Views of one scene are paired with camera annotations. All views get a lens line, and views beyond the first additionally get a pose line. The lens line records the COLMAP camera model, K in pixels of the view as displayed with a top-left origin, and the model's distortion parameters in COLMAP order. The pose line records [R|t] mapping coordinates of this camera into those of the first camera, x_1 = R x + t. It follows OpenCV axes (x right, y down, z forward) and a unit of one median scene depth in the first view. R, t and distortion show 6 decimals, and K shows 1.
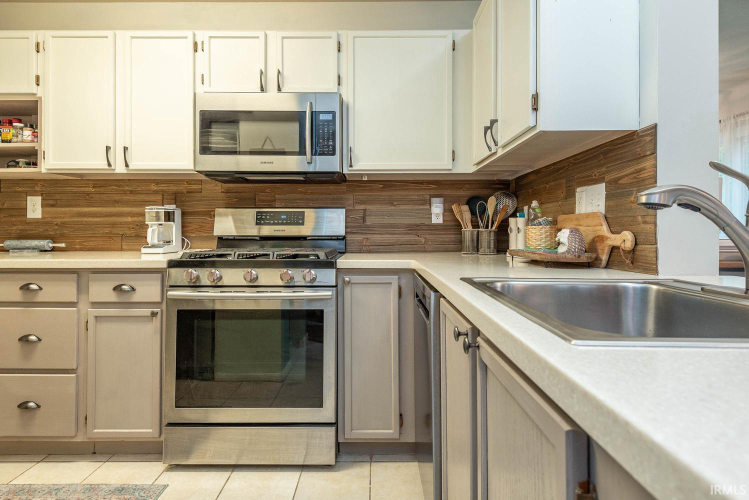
lens RADIAL K [[411.2, 0, 370.2], [0, 411.2, 228.0], [0, 0, 1]] dist [0.006782, -0.000260]
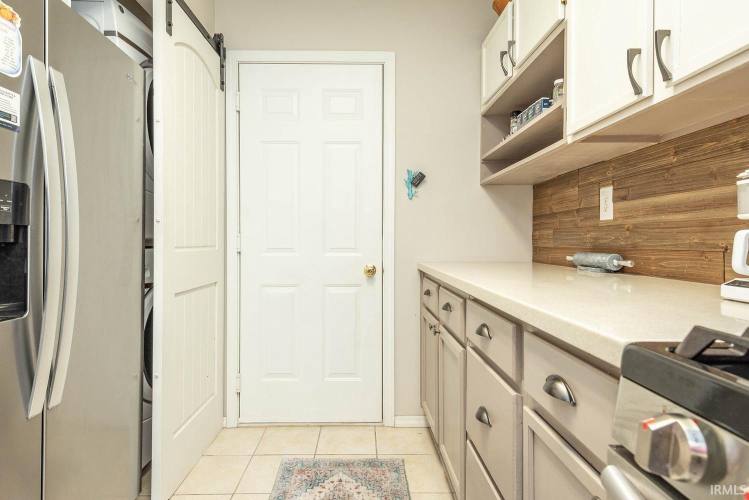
lens RADIAL K [[411.2, 0, 370.6], [0, 411.2, 244.4], [0, 0, 1]] dist [0.006782, -0.000260]
pose [[0.019948, 0.008593, -0.999764, -0.167045], [0.002272, 0.999960, 0.008640, 0.007928], [0.999798, -0.002443, 0.019927, 0.613774]]
